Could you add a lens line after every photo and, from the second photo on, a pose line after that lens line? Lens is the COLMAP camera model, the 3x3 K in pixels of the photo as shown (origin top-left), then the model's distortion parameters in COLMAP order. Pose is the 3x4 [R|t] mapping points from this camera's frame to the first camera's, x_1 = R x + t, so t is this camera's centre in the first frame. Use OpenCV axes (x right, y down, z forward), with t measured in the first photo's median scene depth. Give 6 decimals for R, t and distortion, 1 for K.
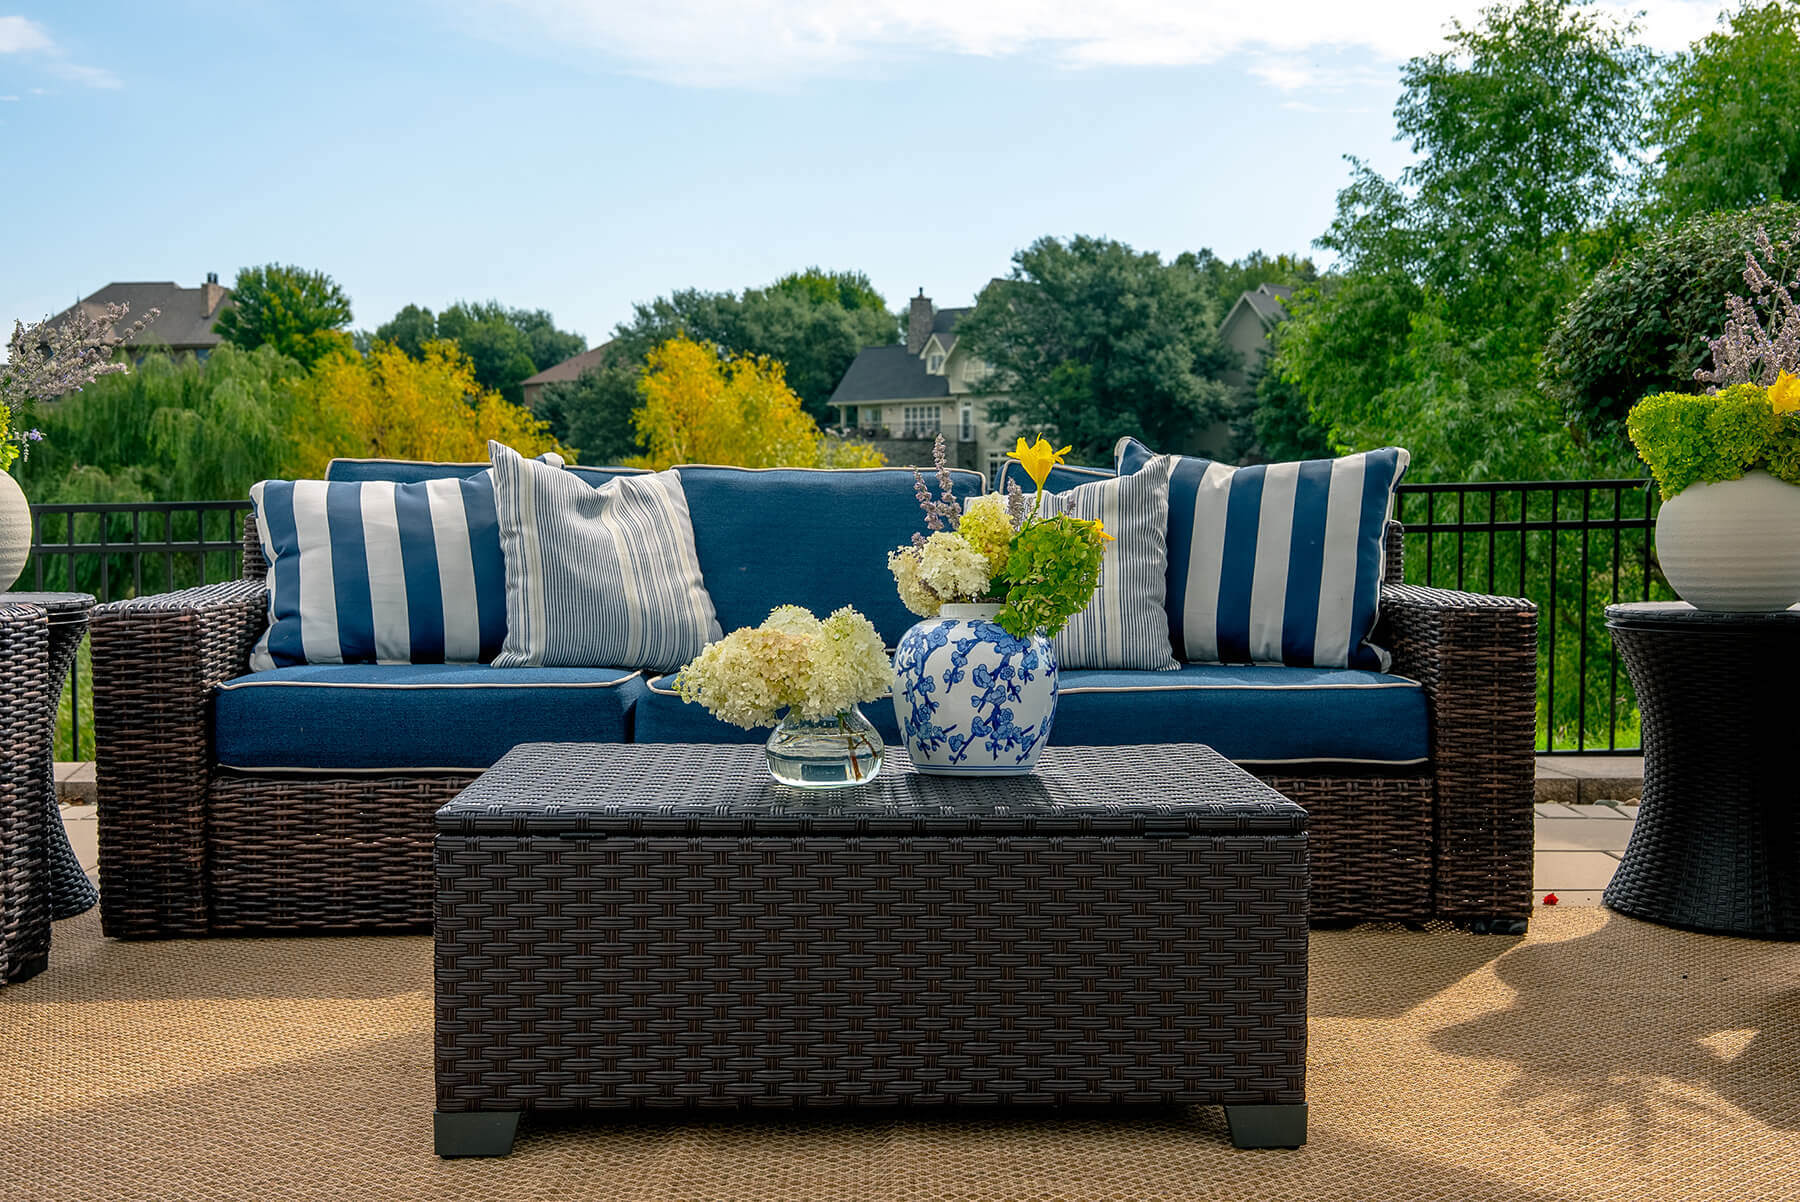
lens RADIAL K [[1833.6, 0, 900.0], [0, 1833.6, 601.0], [0, 0, 1]] dist [0.055579, 0.004798]
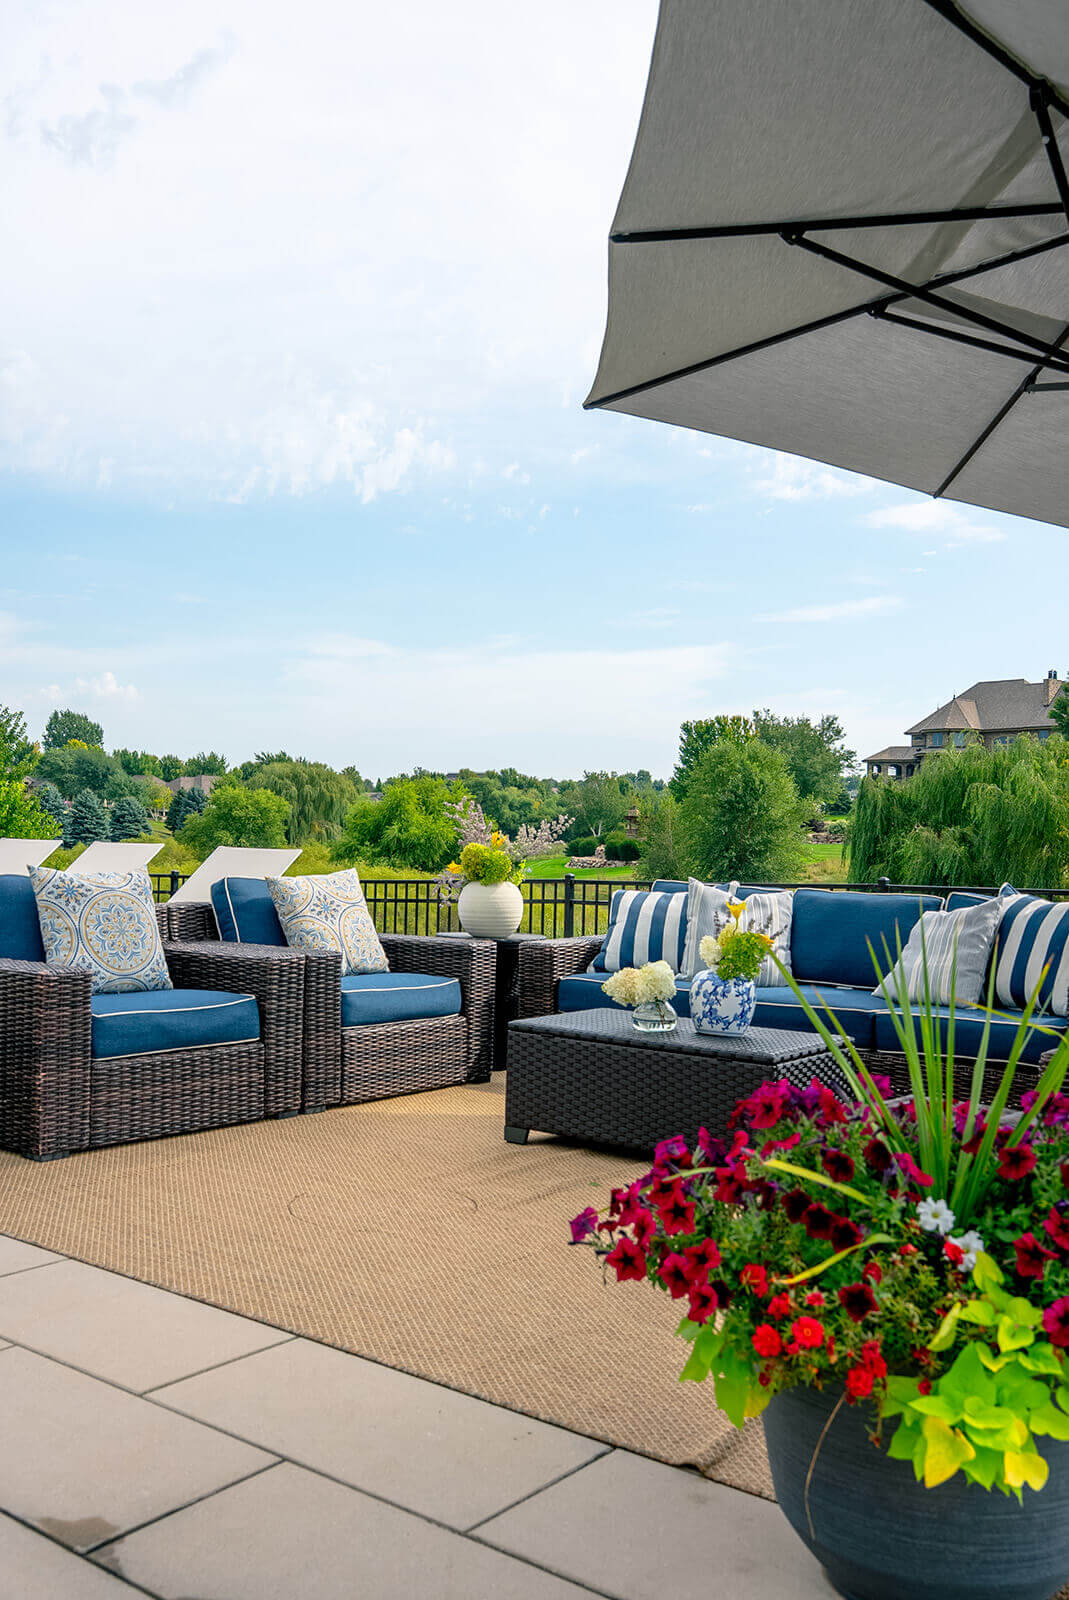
lens RADIAL K [[1551.3, 0, 534.5], [0, 1551.3, 800.0], [0, 0, 1]] dist [-0.008086, 0.158015]
pose [[0.763981, 0.003588, -0.645228, 0.885100], [-0.057214, 0.996422, -0.062203, -0.056359], [0.642697, 0.084438, 0.761453, -0.573982]]
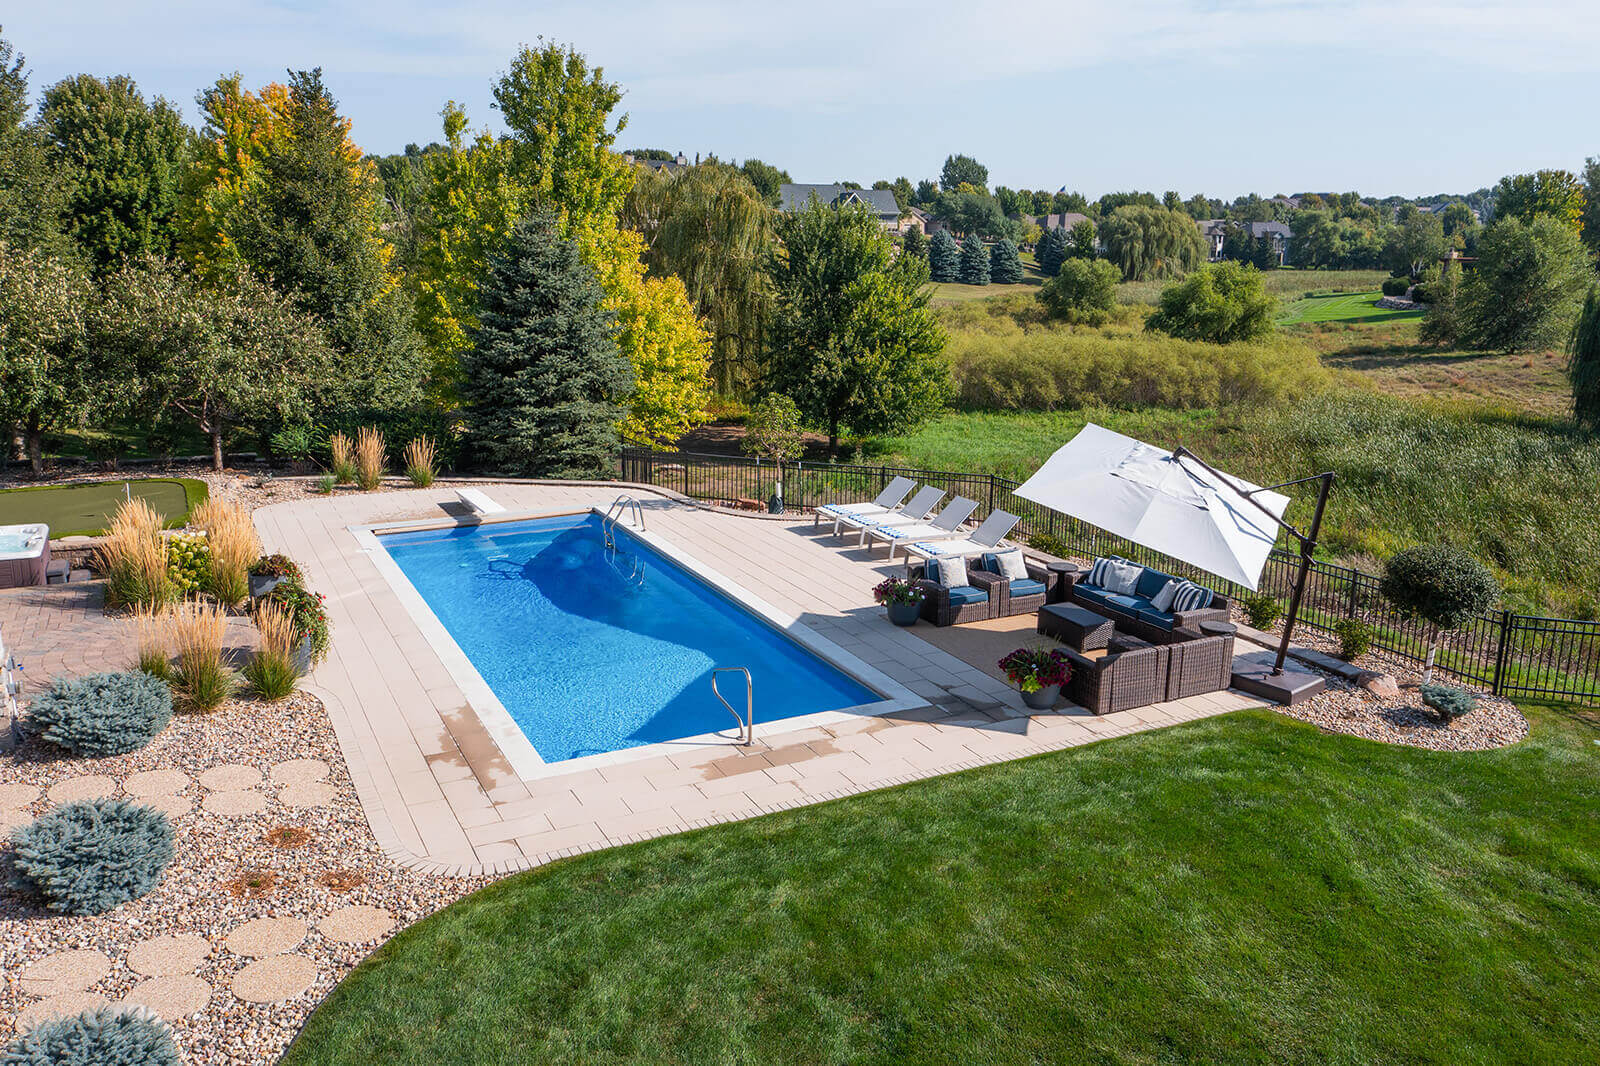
lens RADIAL K [[1551.3, 0, 800.0], [0, 1551.3, 533.0], [0, 0, 1]] dist [-0.008086, 0.158015]
pose [[0.458296, 0.223480, -0.860245, 4.684075], [-0.069638, 0.973926, 0.215913, -1.467896], [0.886067, -0.039046, 0.461910, -3.131678]]
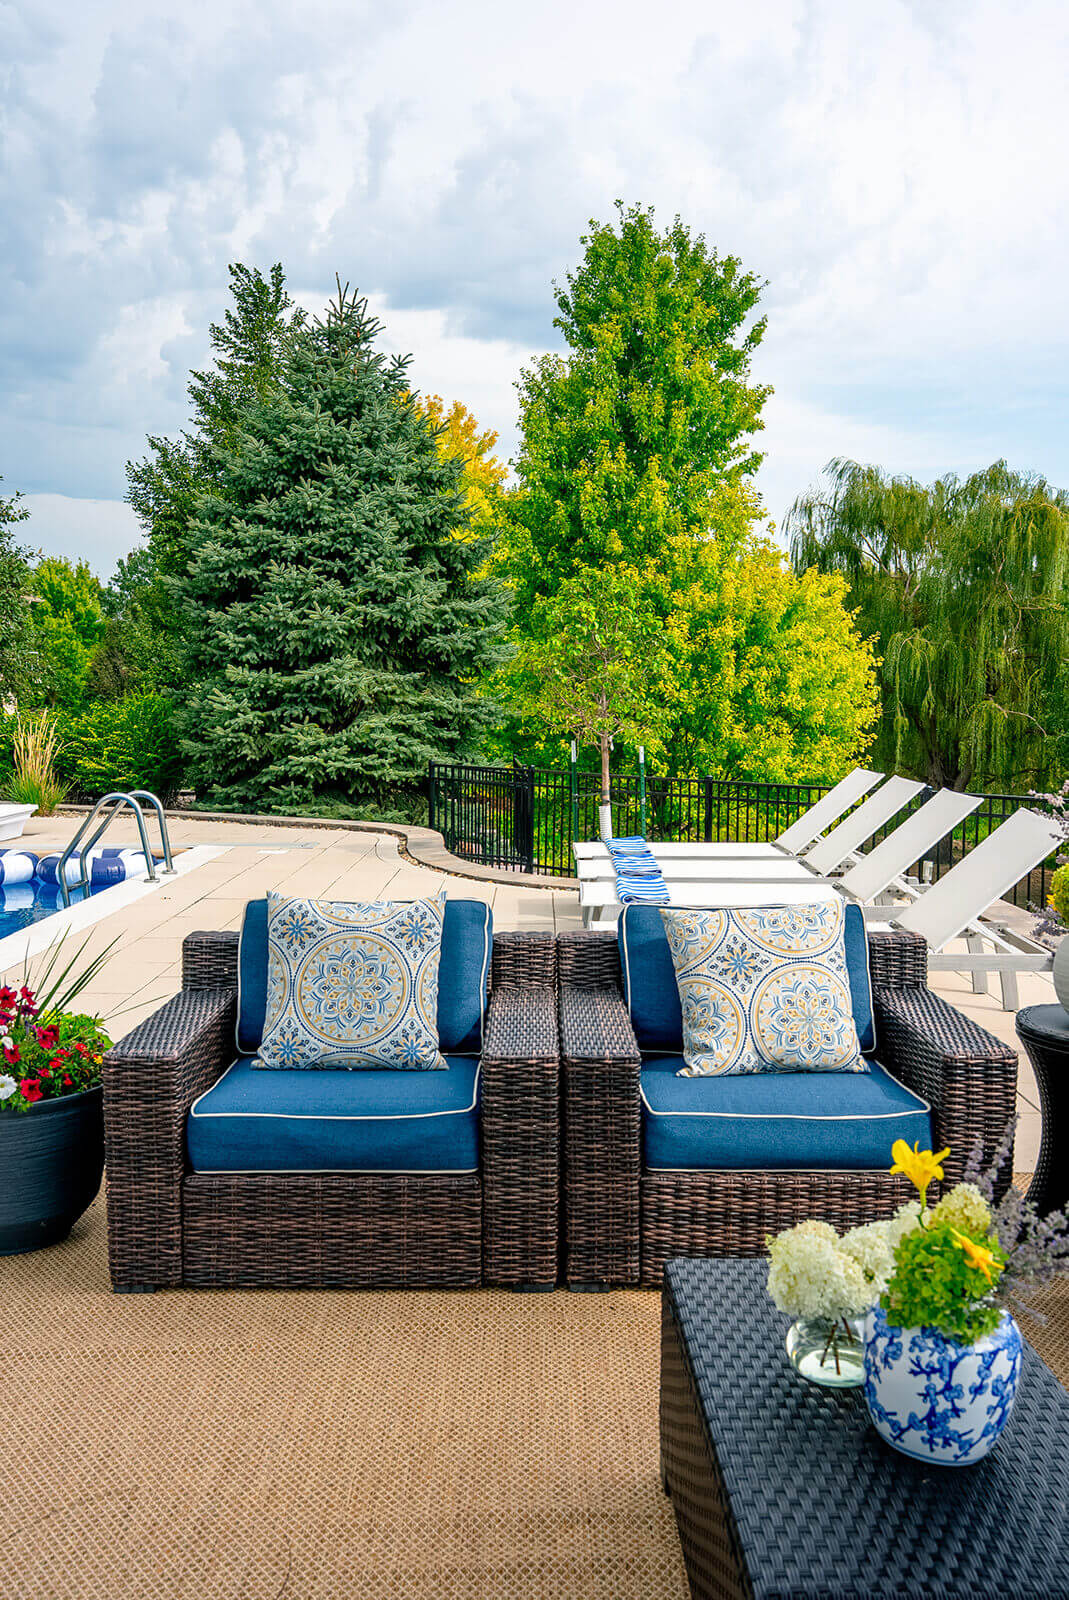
lens RADIAL K [[1500.9, 0, 536.4], [0, 1500.9, 780.5], [0, 0, 1]] dist [-0.002616, 0.014383]
pose [[-0.041120, 0.065760, -0.996988, 0.656943], [-0.051086, 0.996388, 0.067828, -0.244651], [0.997847, 0.053722, -0.037612, 0.581514]]
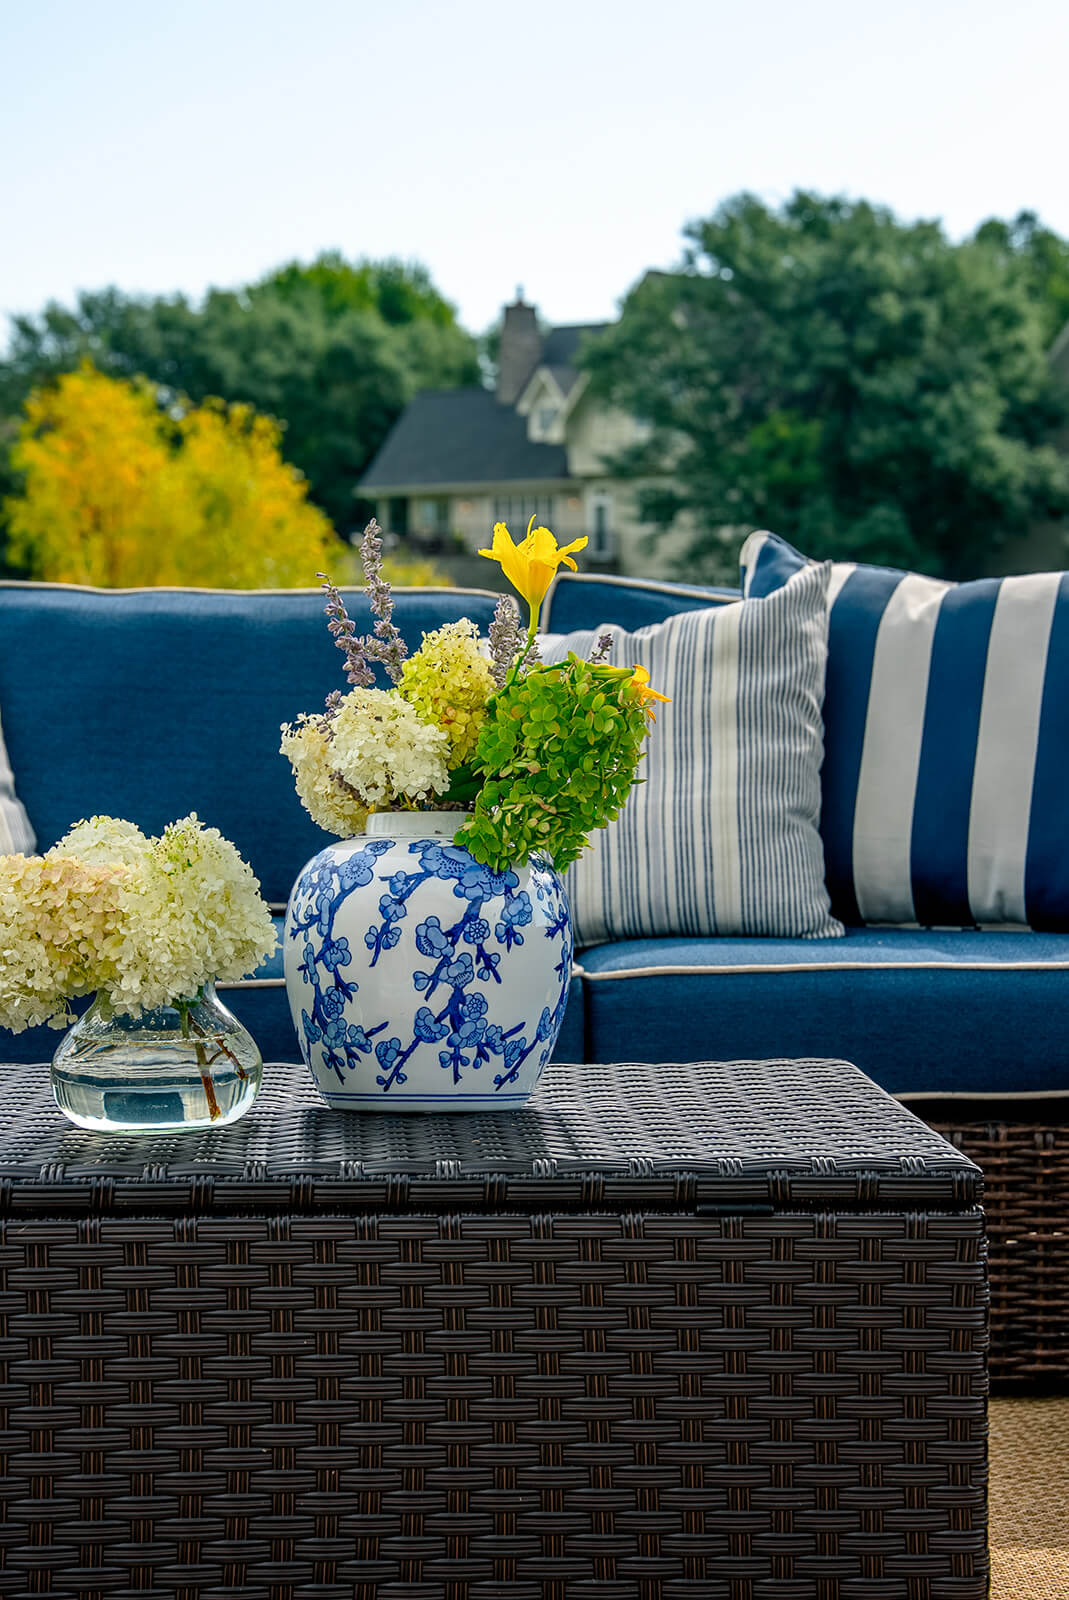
lens RADIAL K [[3241.6, 0, 534.5], [0, 3241.6, 800.0], [0, 0, 1]] dist [0.340500, 0.026402]
pose [[0.999992, -0.003249, 0.002169, 0.053226], [0.003280, 0.999890, -0.014470, 0.009077], [-0.002122, 0.014477, 0.999893, -0.014669]]
